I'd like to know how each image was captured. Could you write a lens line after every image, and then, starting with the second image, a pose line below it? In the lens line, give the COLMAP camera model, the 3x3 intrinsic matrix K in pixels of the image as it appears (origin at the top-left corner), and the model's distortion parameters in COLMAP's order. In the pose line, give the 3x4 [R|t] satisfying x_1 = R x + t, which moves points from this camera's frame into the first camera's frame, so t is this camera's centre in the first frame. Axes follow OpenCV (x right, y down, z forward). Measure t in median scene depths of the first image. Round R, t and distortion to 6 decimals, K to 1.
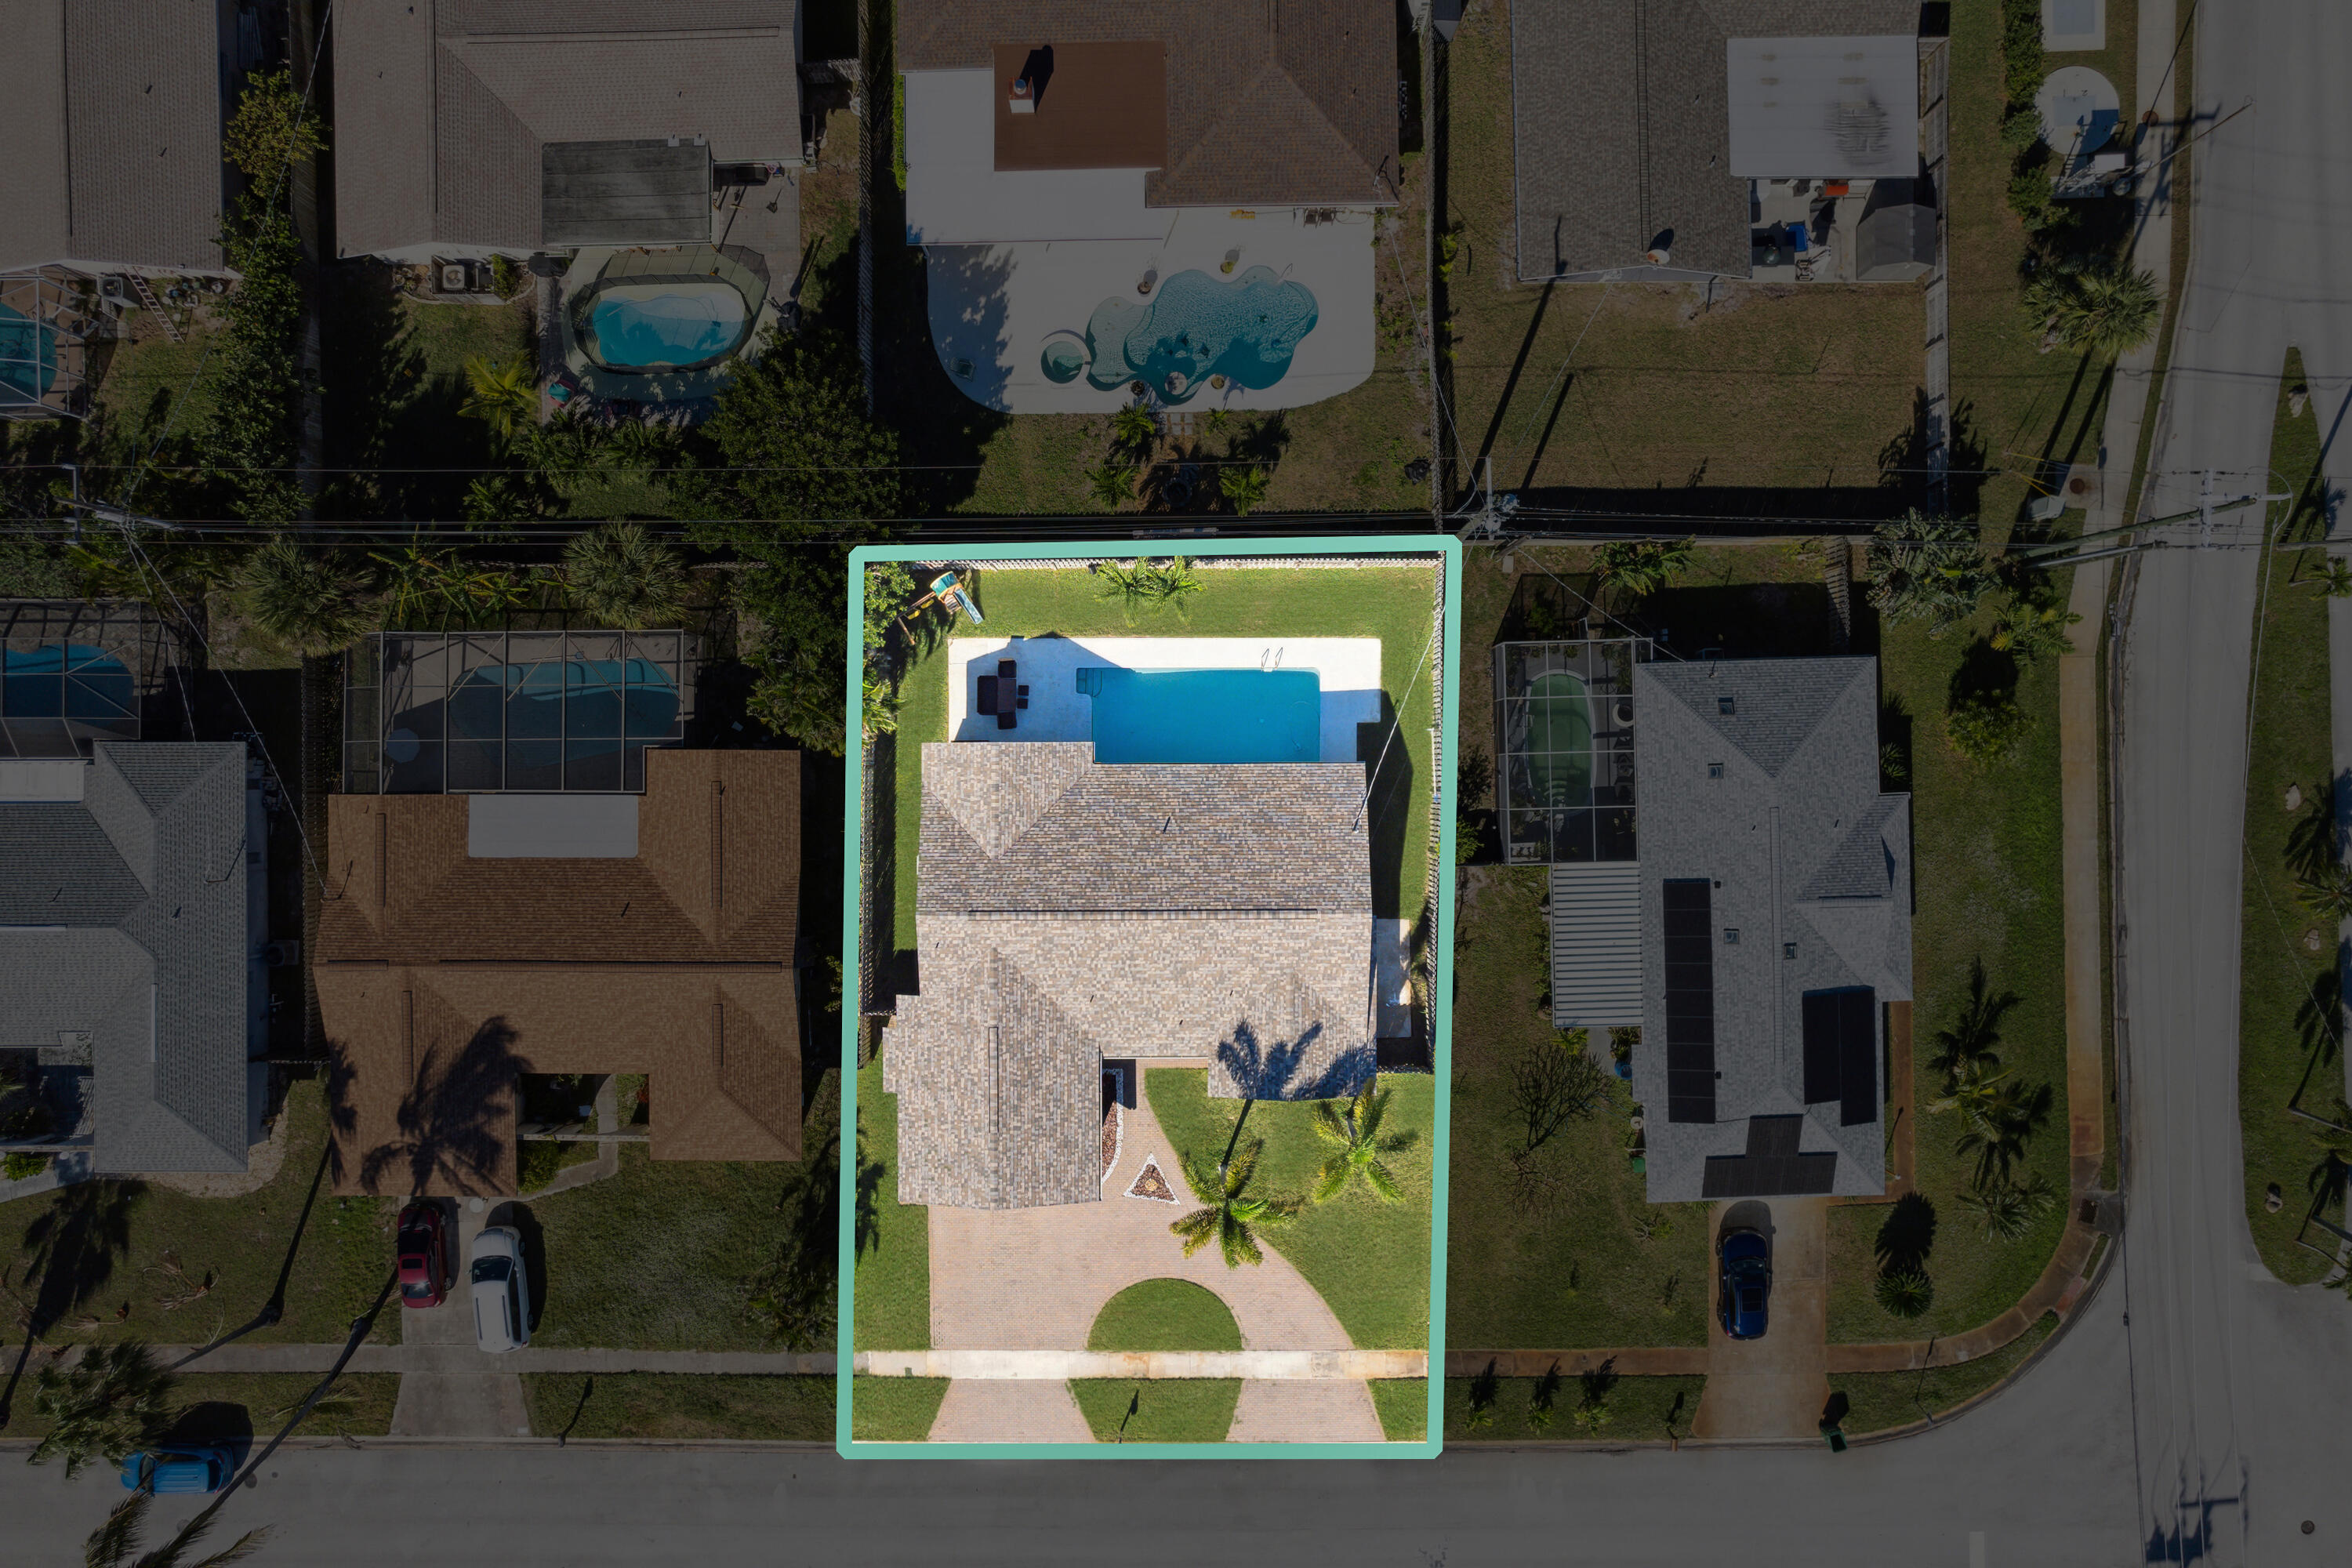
lens RADIAL K [[1509.0, 0, 1162.7], [0, 1509.0, 798.6], [0, 0, 1]] dist [-0.076266, 0.071703]
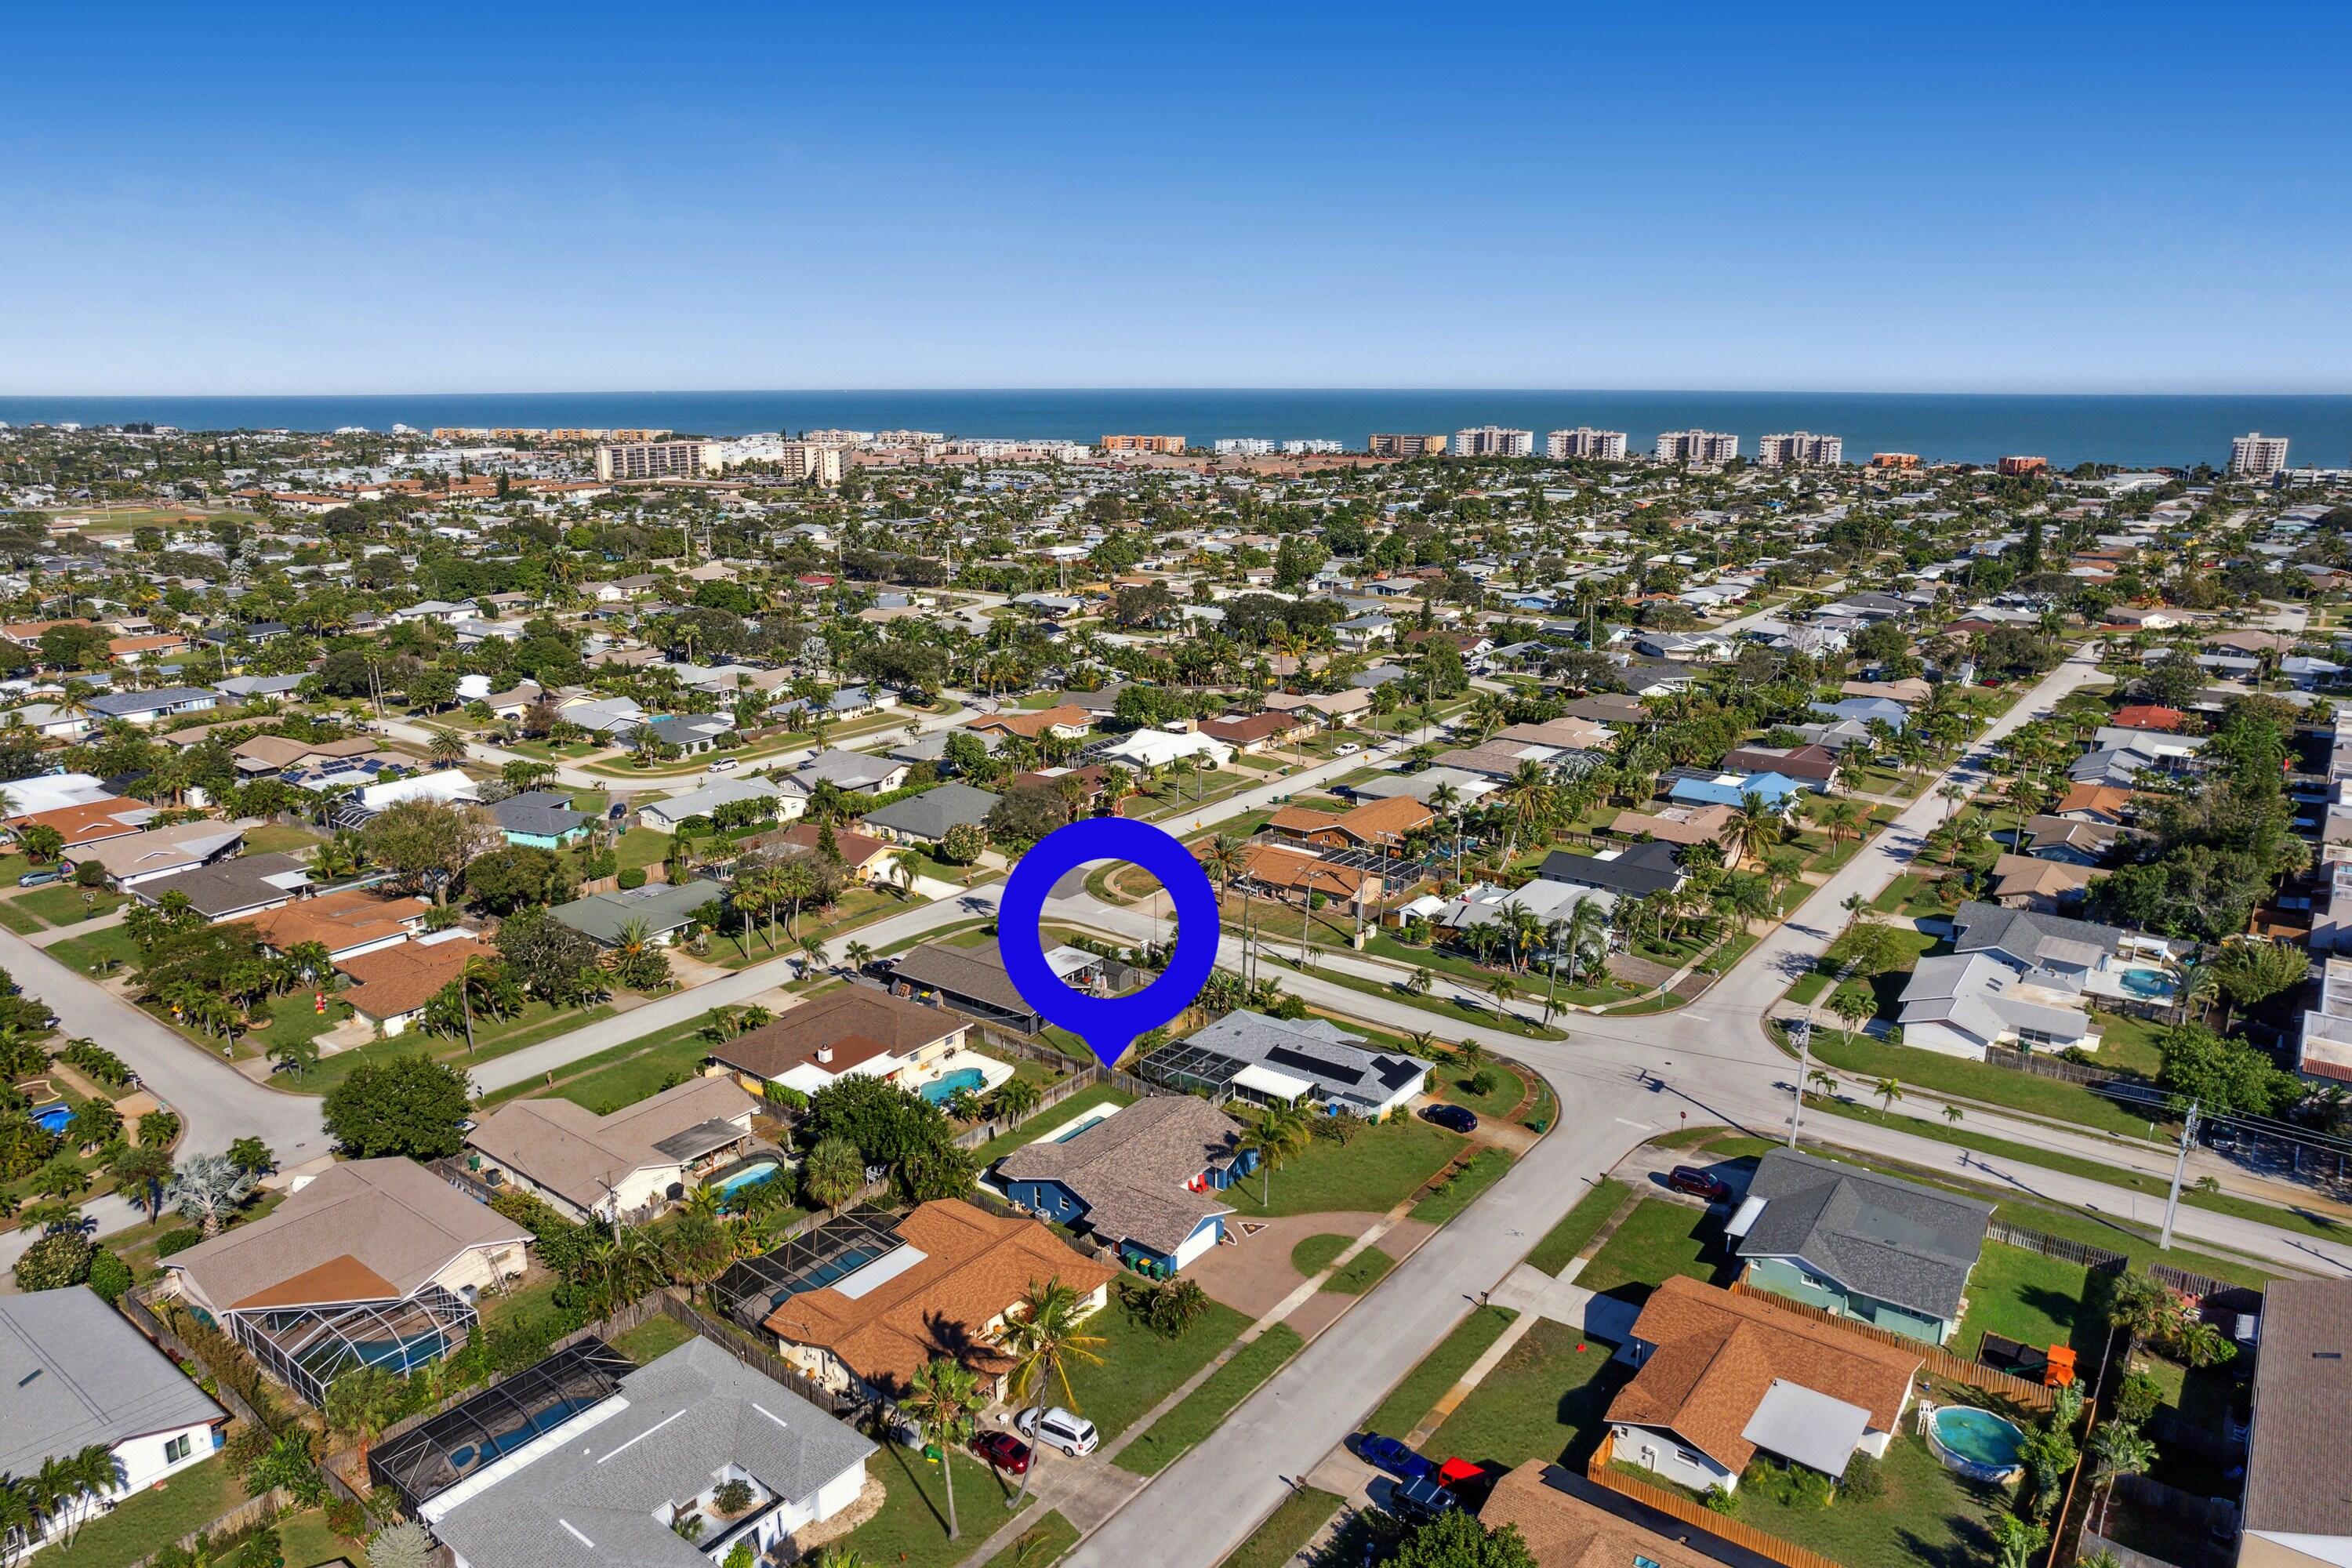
lens RADIAL K [[1509.0, 0, 1162.7], [0, 1509.0, 798.6], [0, 0, 1]] dist [-0.076266, 0.071703]
pose [[0.615193, -0.206168, 0.760942, -1.392508], [0.788375, 0.158570, -0.594408, 1.203402], [0.001886, 0.965583, 0.260089, 0.006548]]
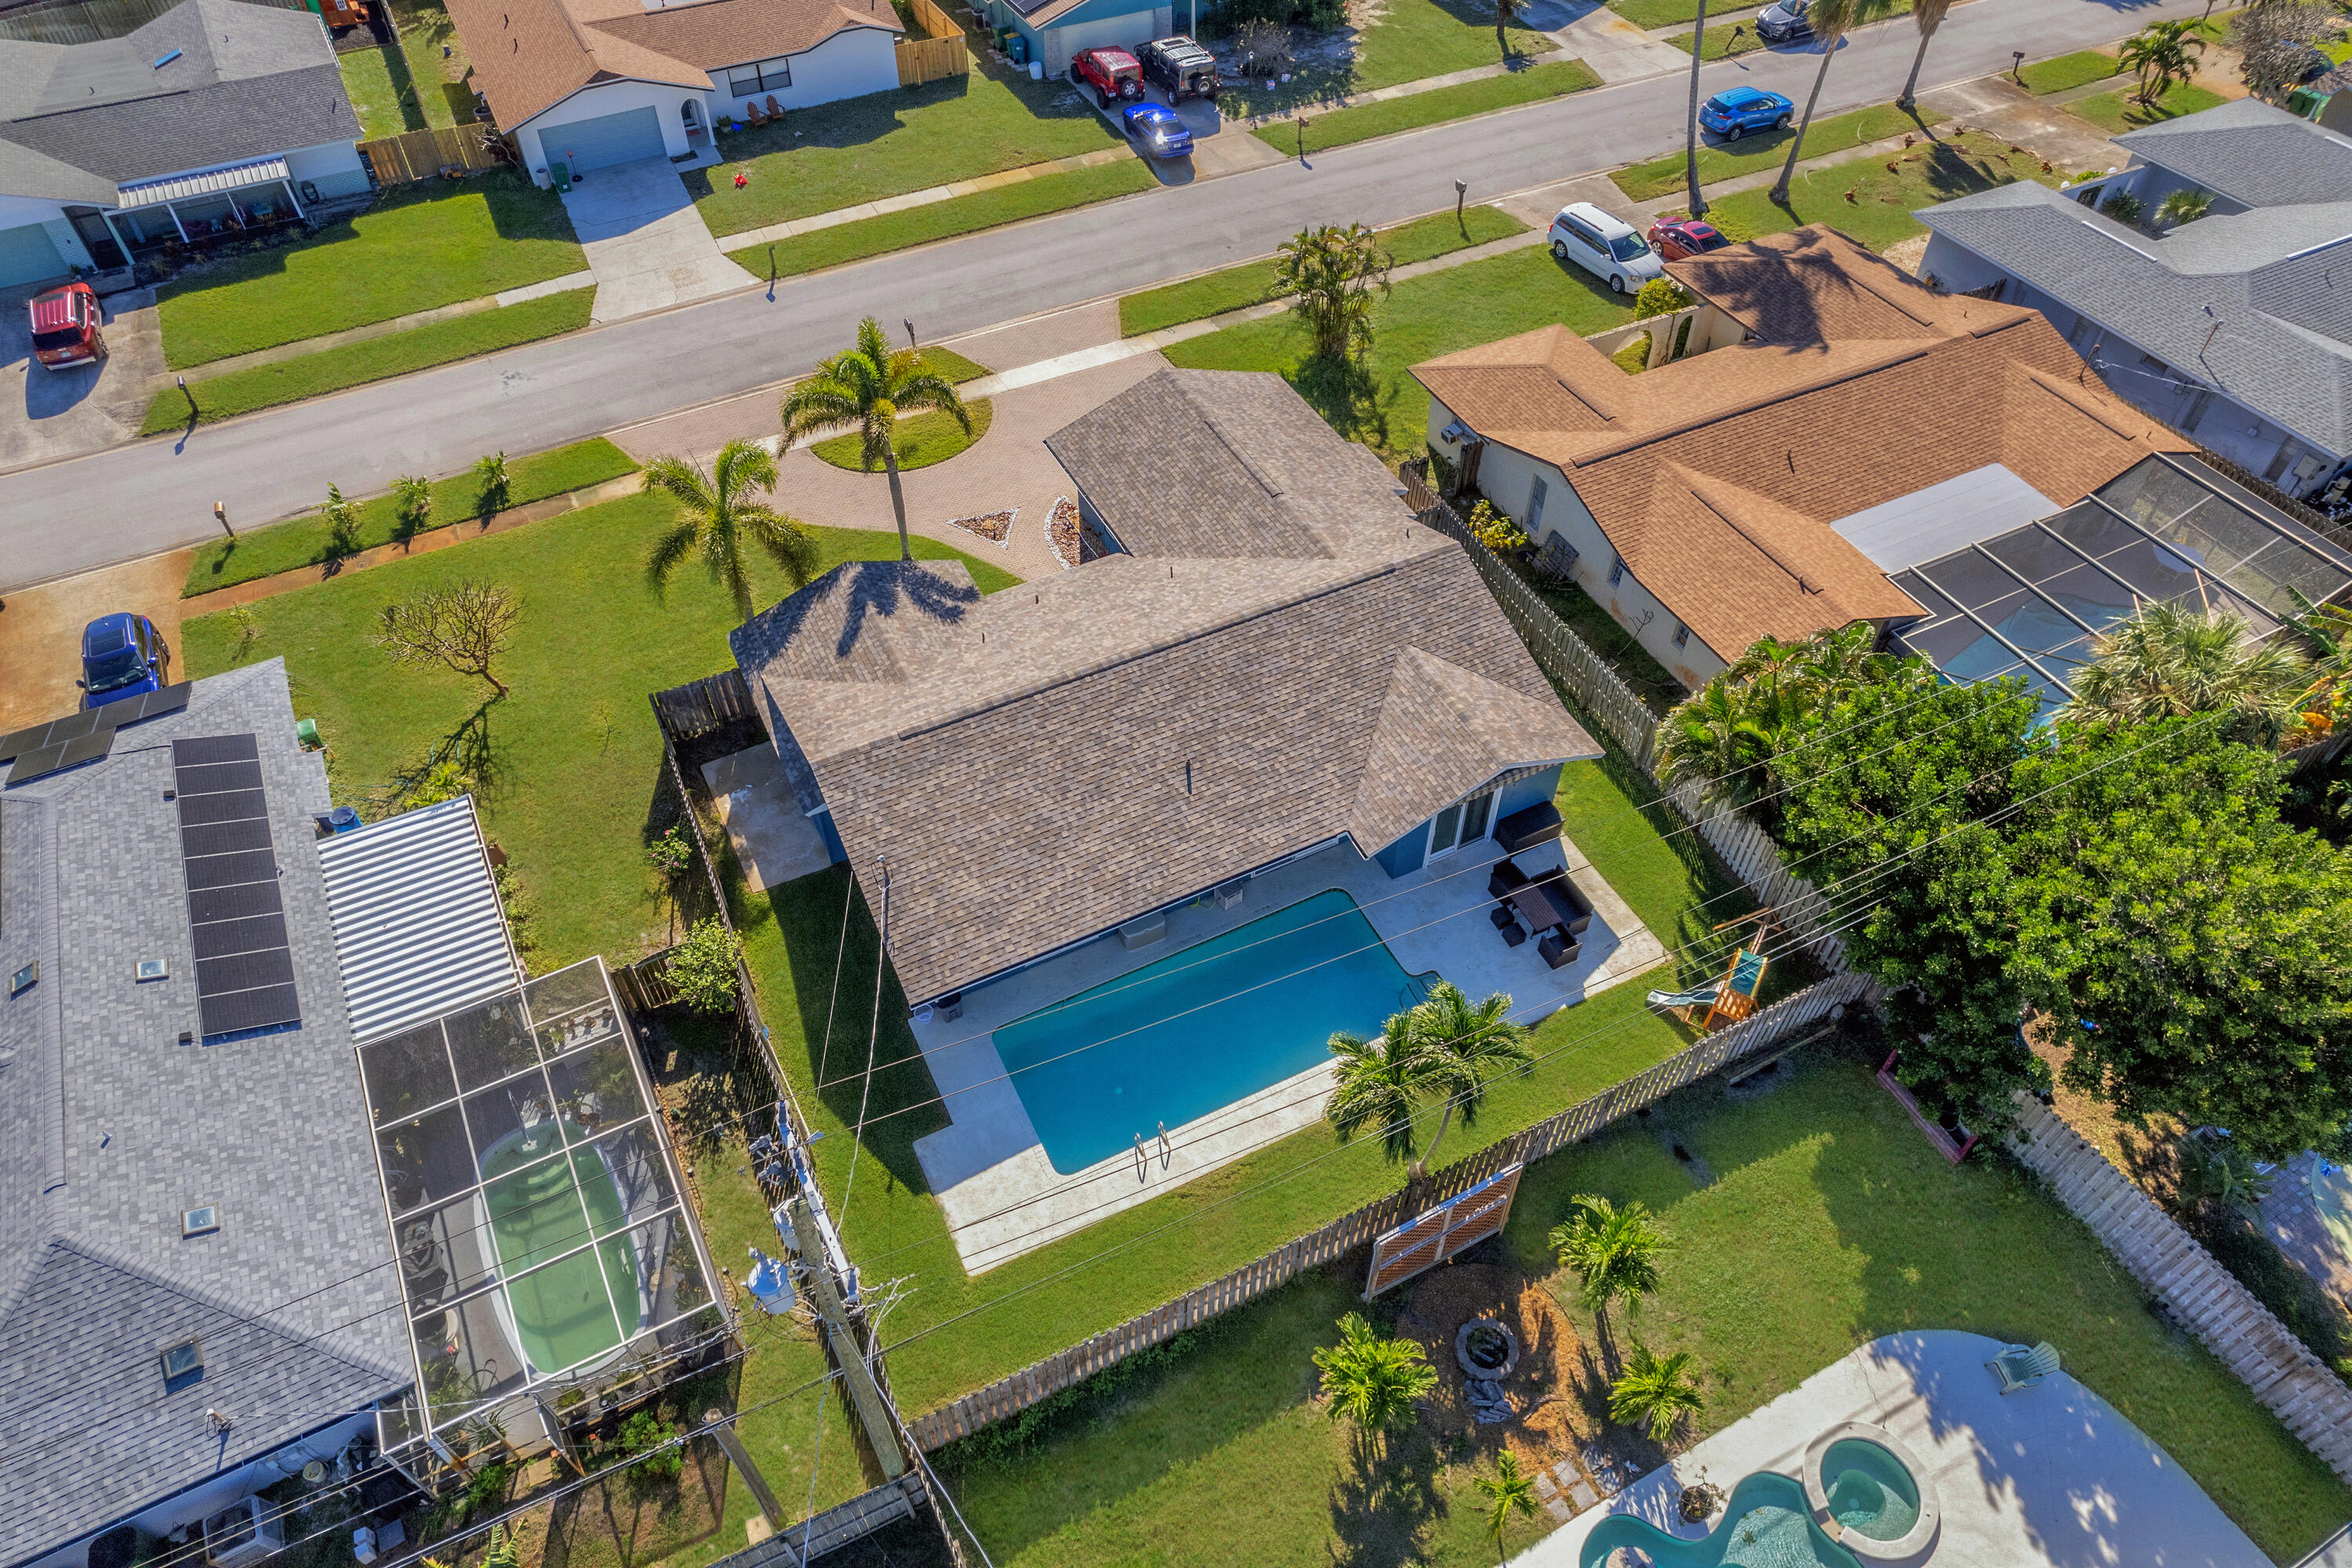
lens RADIAL K [[1496.8, 0, 1168.9], [0, 1496.8, 798.6], [0, 0, 1]] dist [-0.083586, 0.078736]
pose [[-0.897074, 0.336153, -0.286809, 0.173746], [-0.441818, -0.671501, 0.594881, -0.321057], [0.007378, 0.660369, 0.750905, 0.538542]]
